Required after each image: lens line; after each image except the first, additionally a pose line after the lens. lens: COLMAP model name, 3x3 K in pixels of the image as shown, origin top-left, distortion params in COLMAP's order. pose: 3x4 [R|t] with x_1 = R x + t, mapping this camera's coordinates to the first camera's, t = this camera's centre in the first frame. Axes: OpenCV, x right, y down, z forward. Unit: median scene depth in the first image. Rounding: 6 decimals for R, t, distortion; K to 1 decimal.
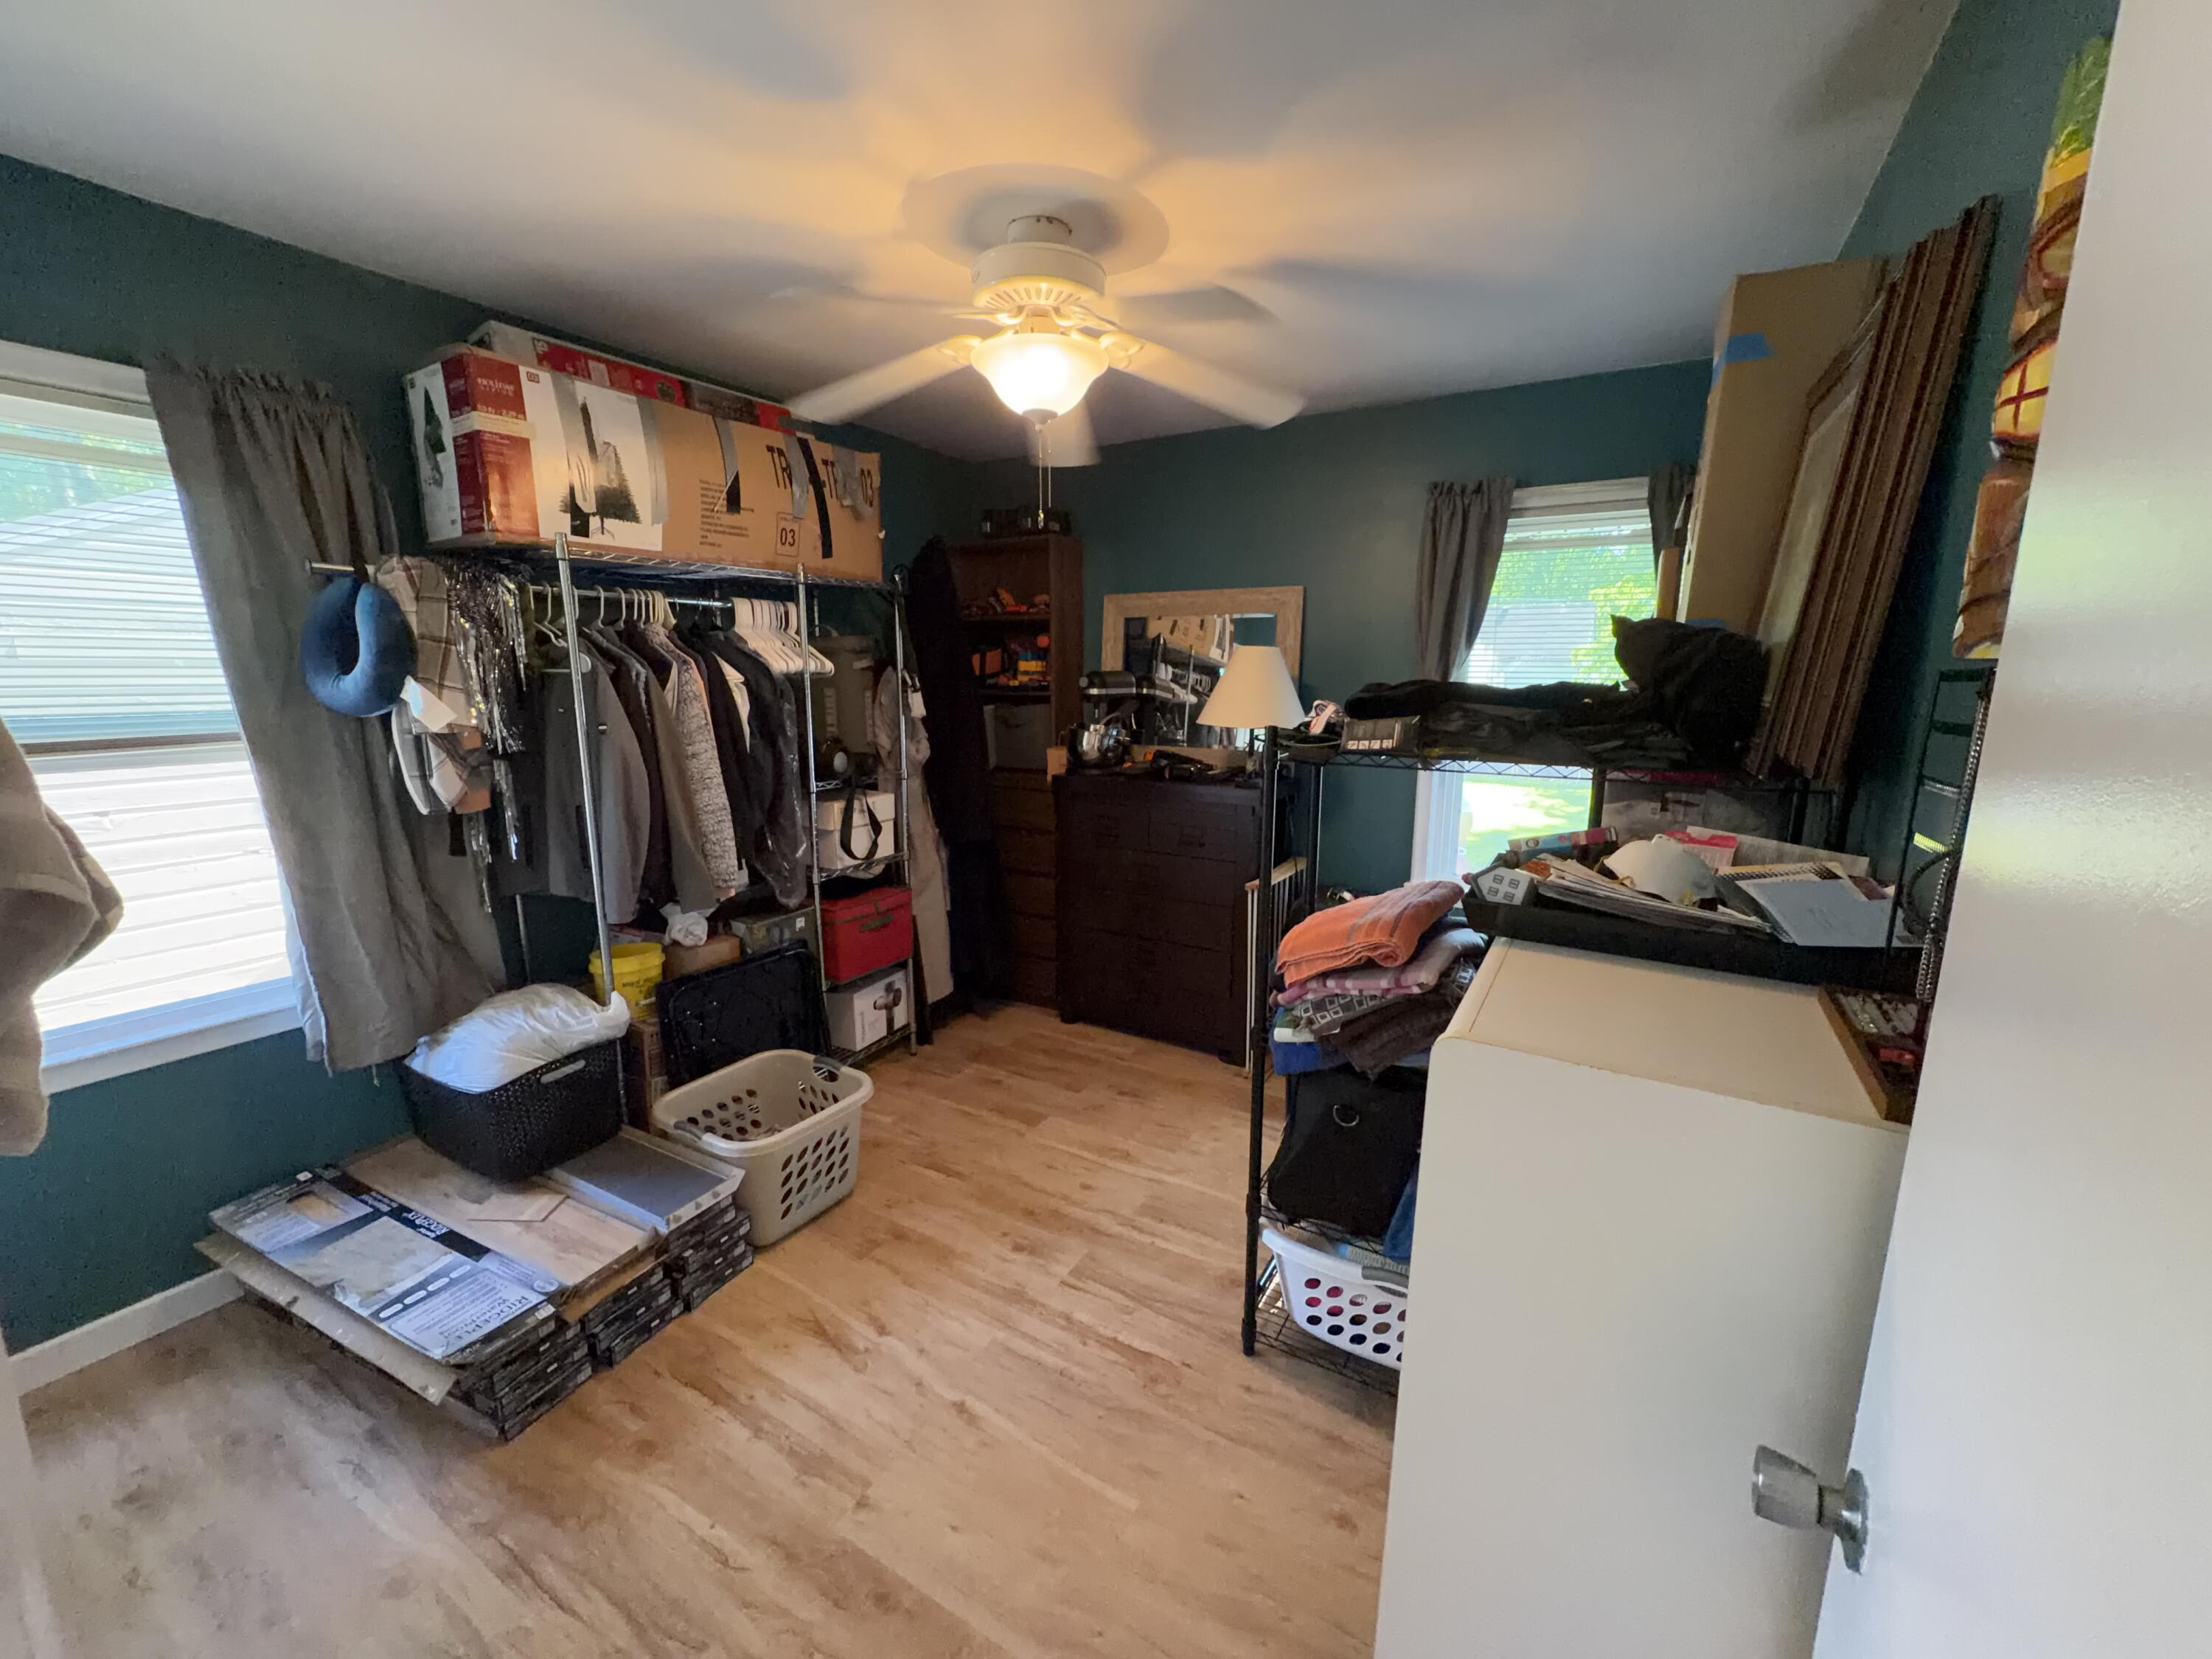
lens RADIAL K [[881.9, 0, 1106.4], [0, 881.9, 838.6], [0, 0, 1]] dist [-0.000570, 0.000805]
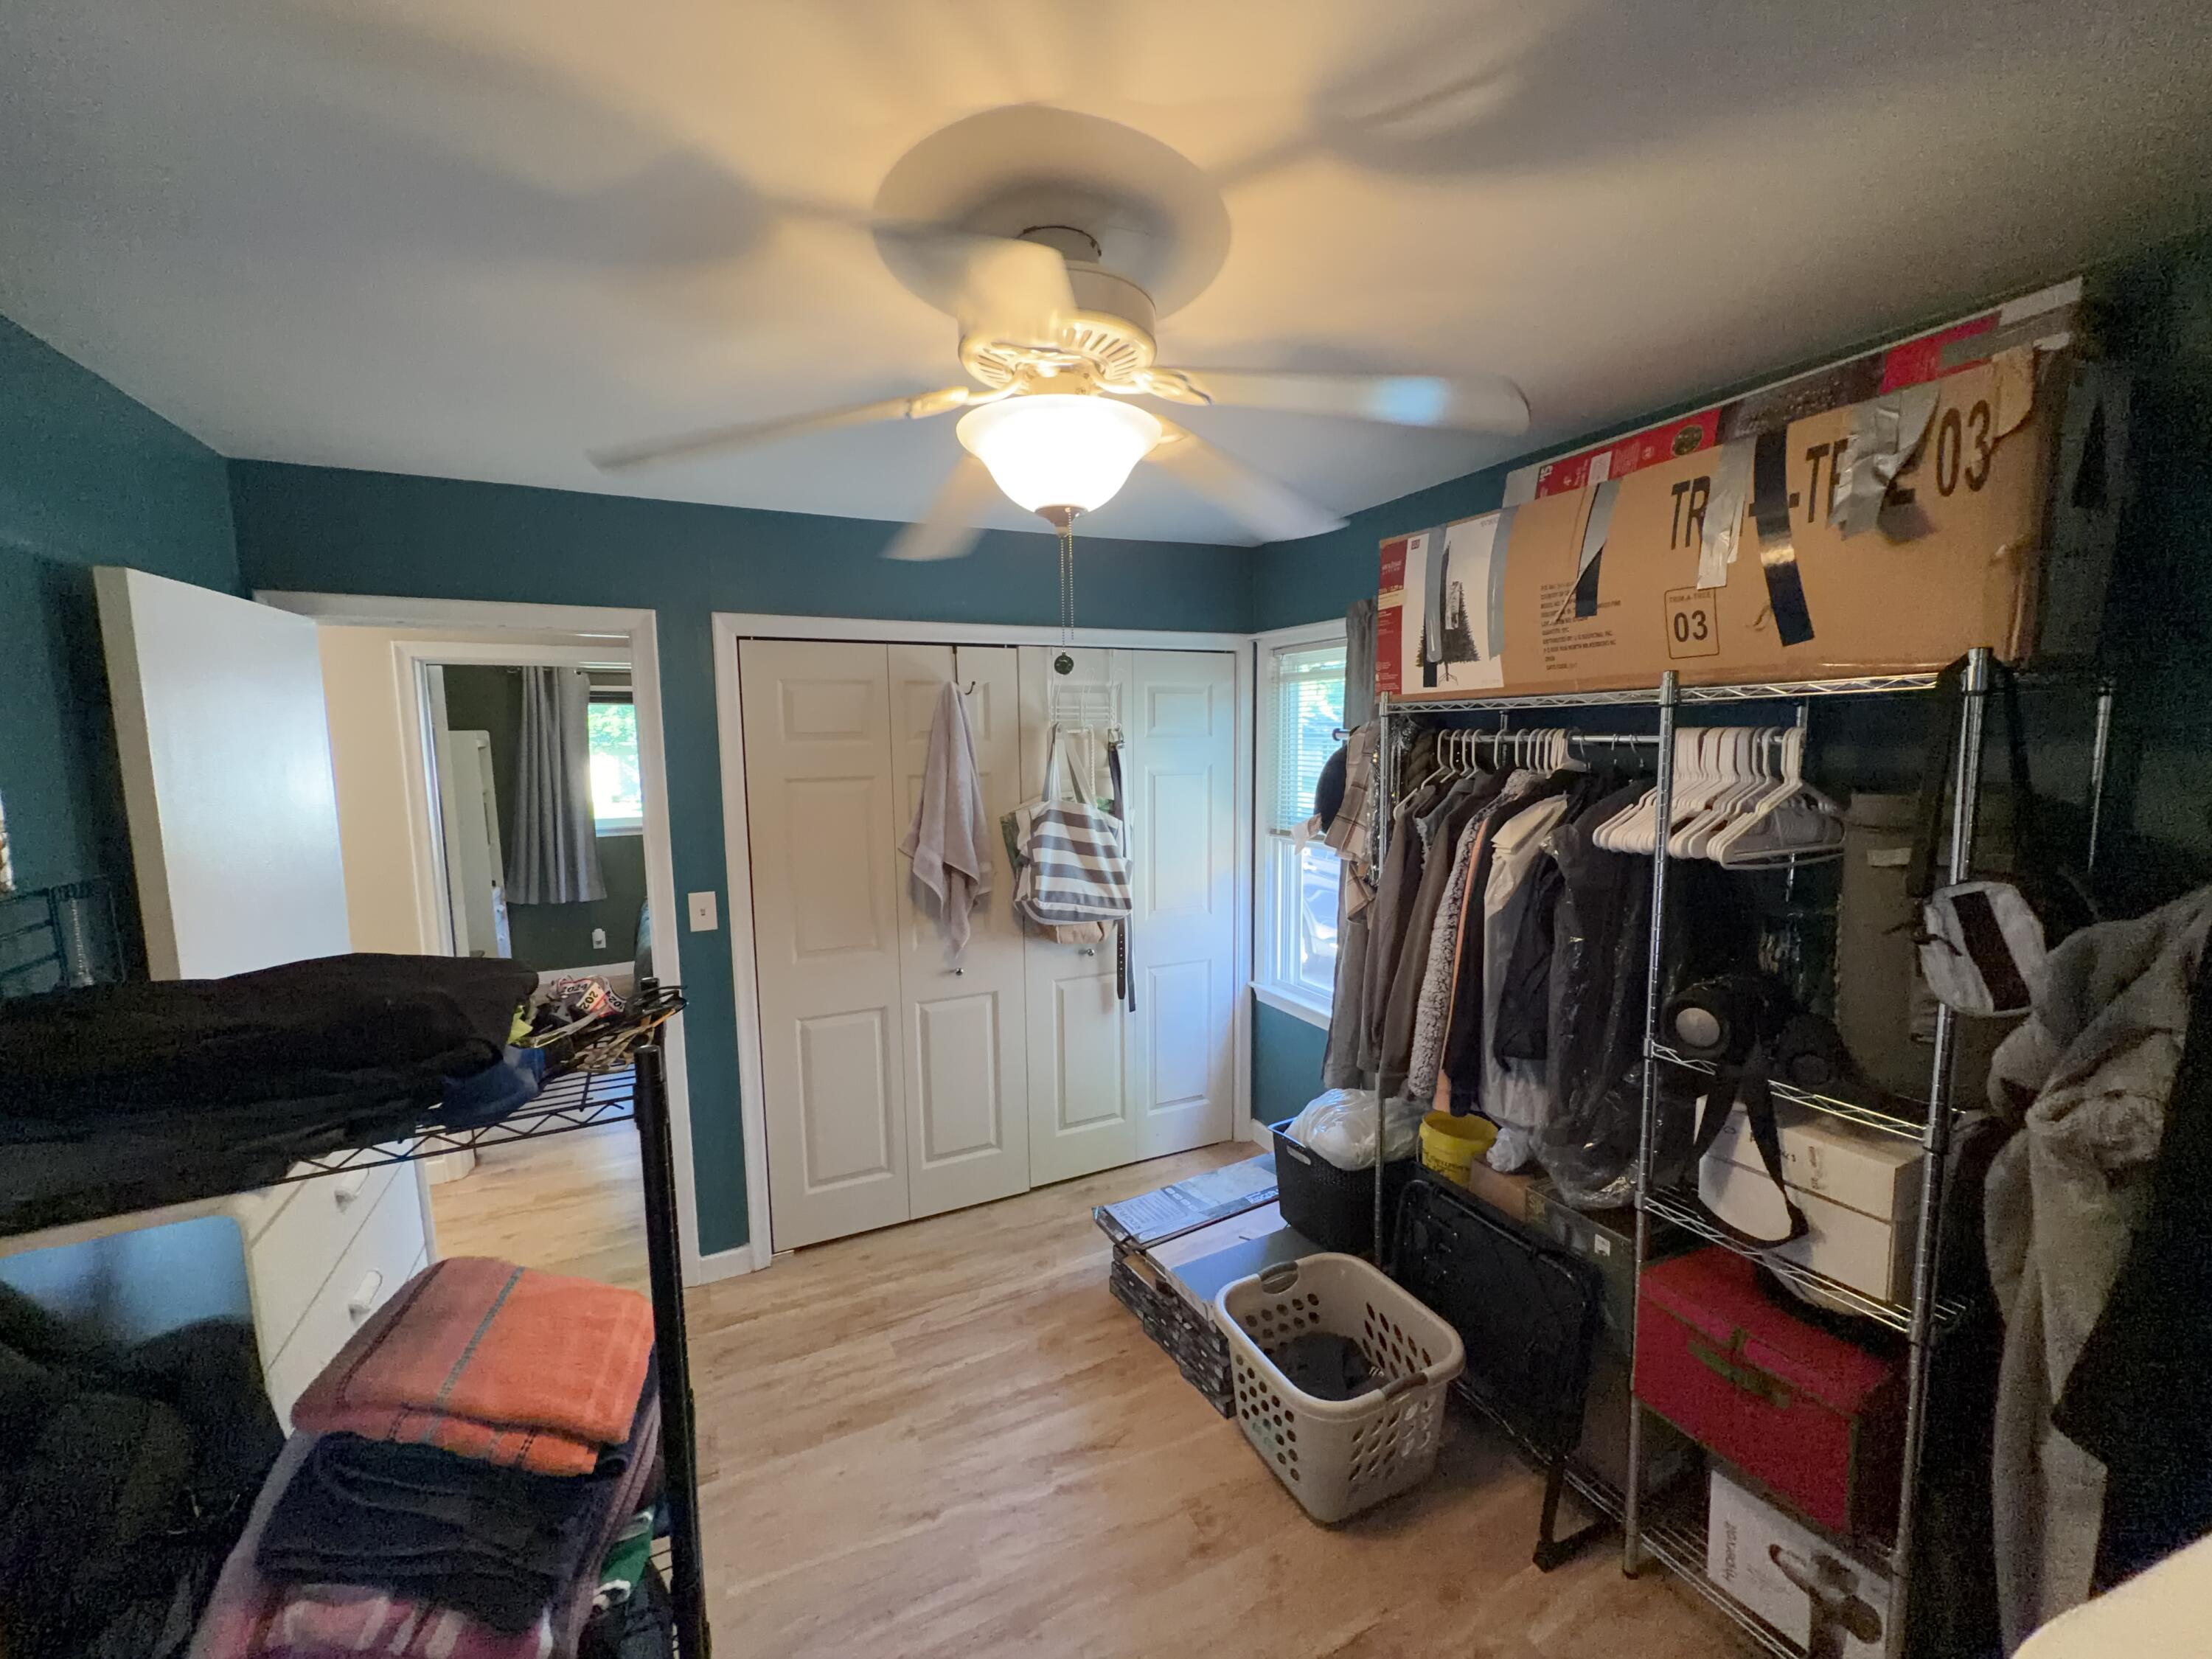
lens RADIAL K [[881.9, 0, 1103.8], [0, 881.9, 836.2], [0, 0, 1]] dist [-0.000570, 0.000805]
pose [[-0.557982, 0.099390, -0.823880, 0.410497], [-0.144706, 0.965938, 0.214532, -0.328874], [0.817139, 0.238925, -0.524594, 1.214189]]
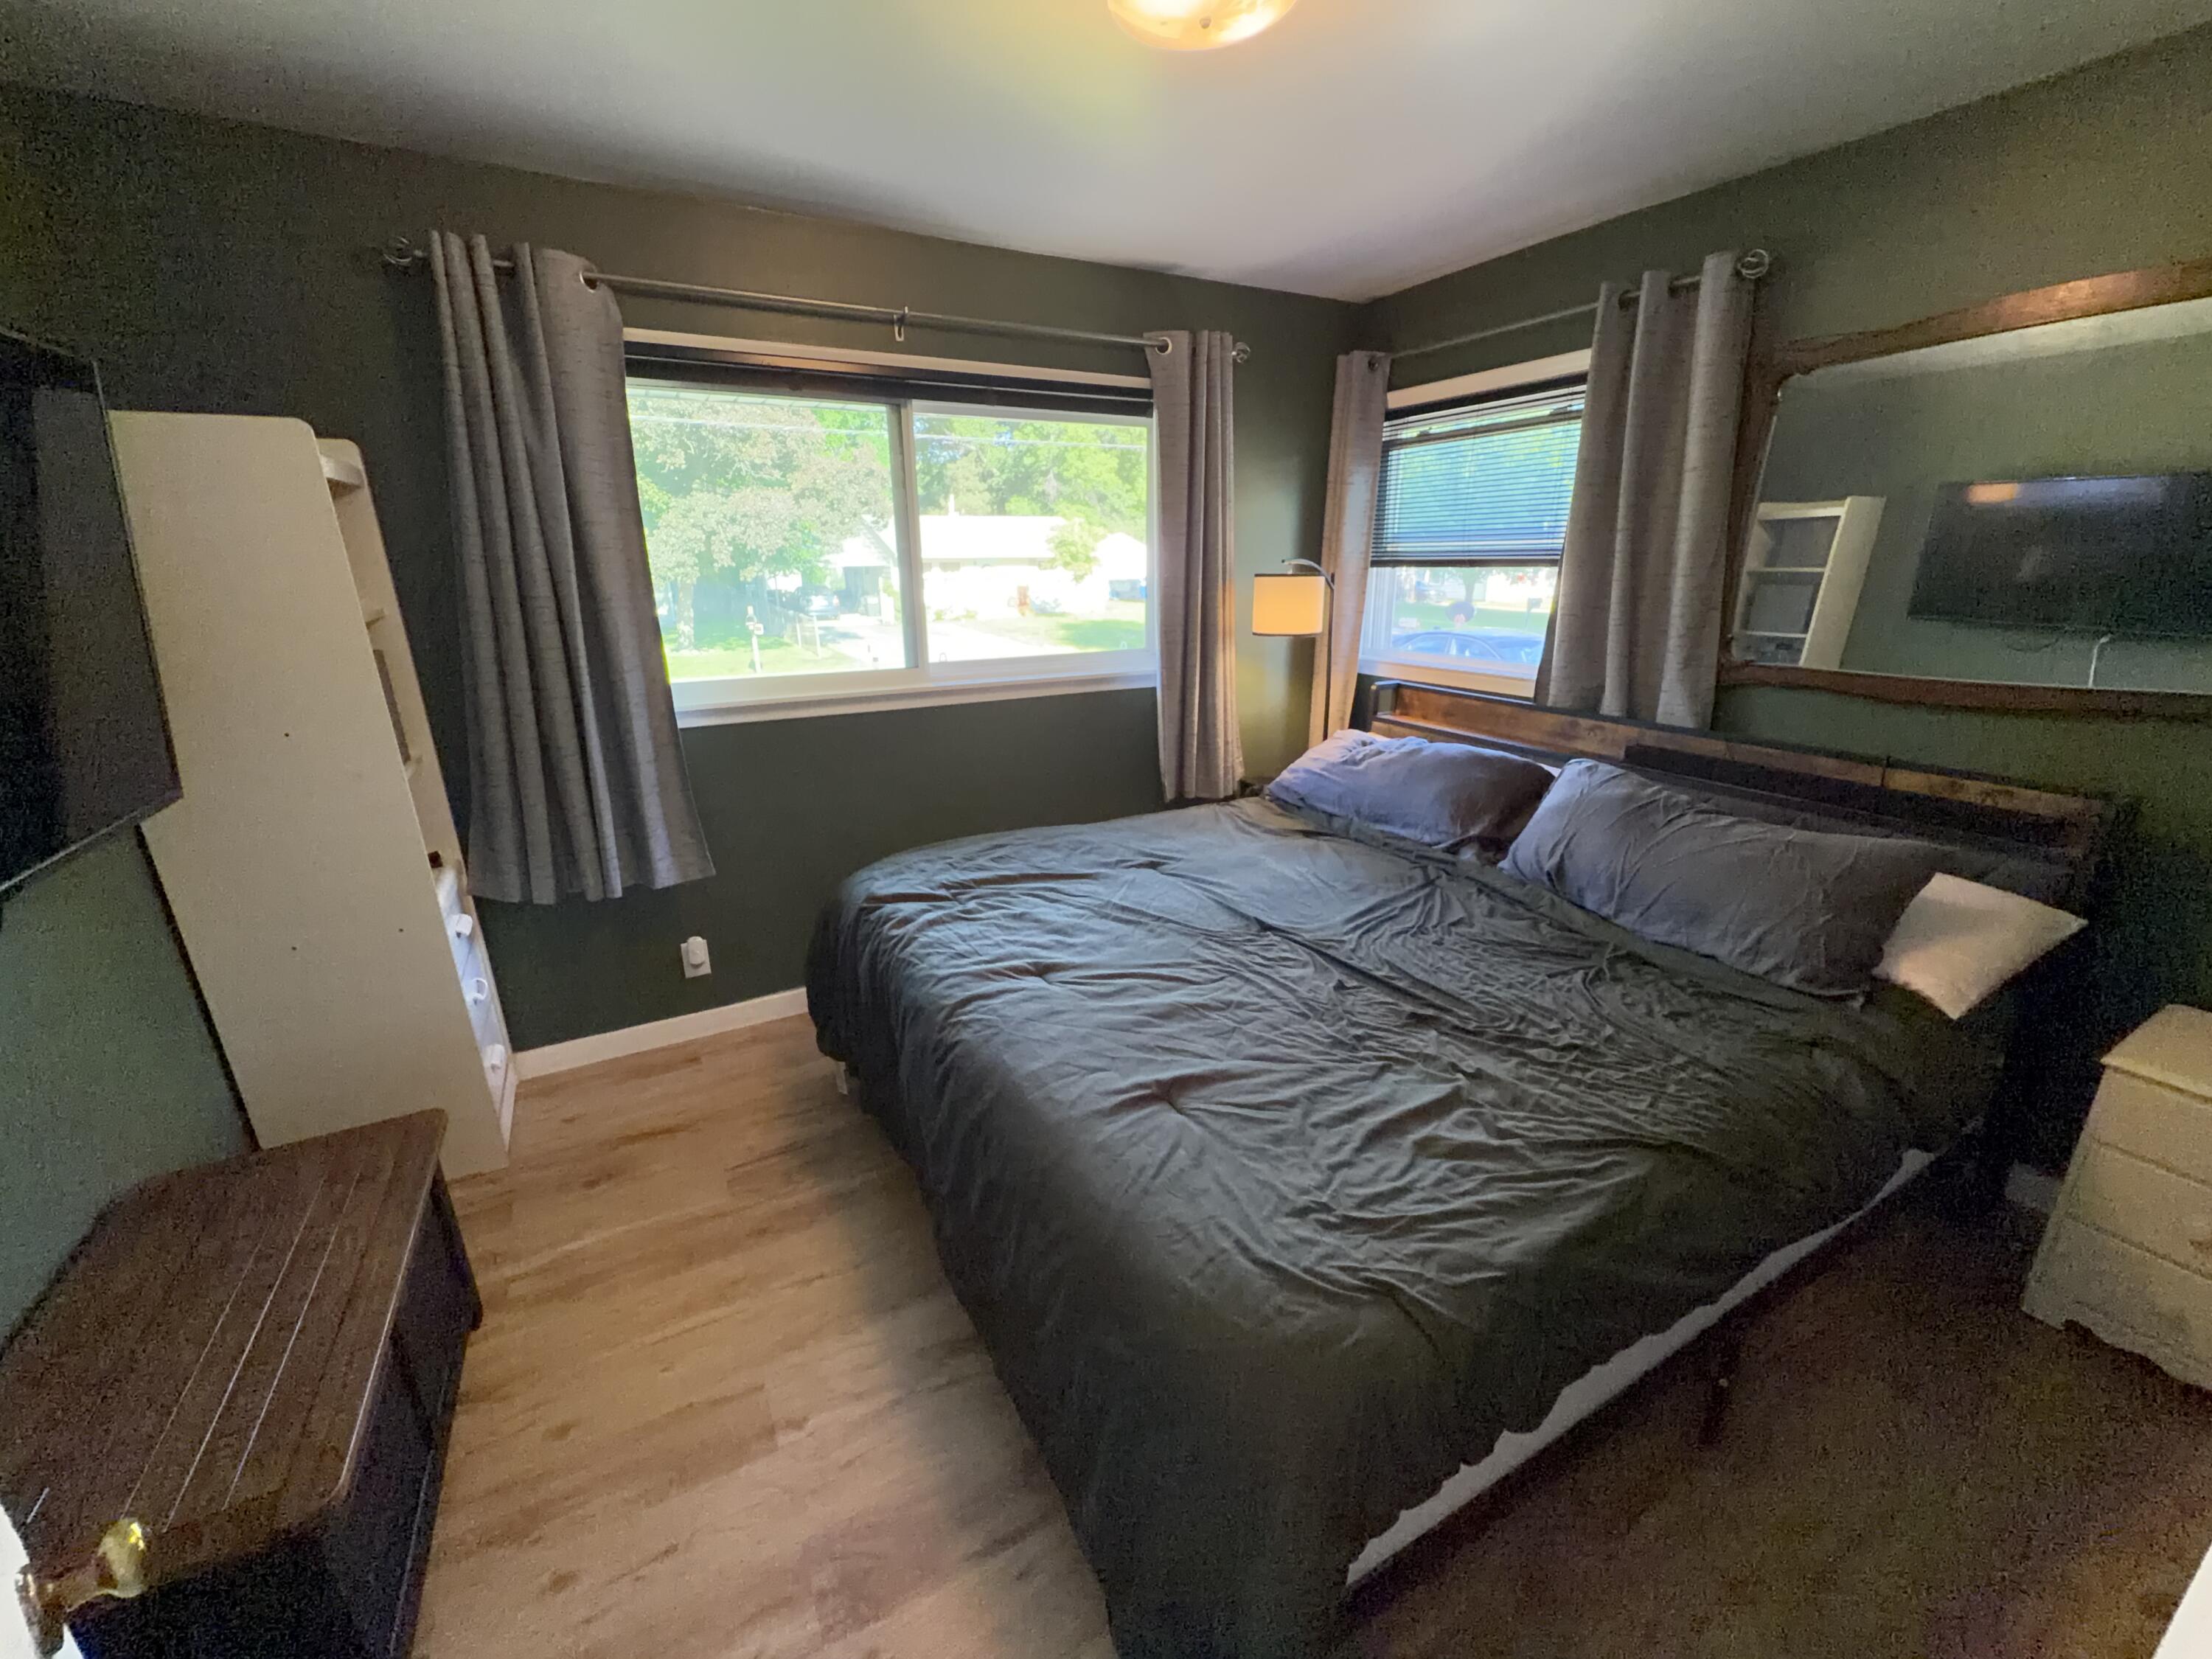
lens RADIAL K [[881.9, 0, 1102.4], [0, 881.9, 827.4], [0, 0, 1]] dist [-0.000570, 0.000805]
pose [[-0.505875, 0.259154, -0.822757, 0.240719], [-0.157791, 0.909909, 0.383624, -0.227147], [0.848052, 0.323889, -0.419409, 0.785946]]
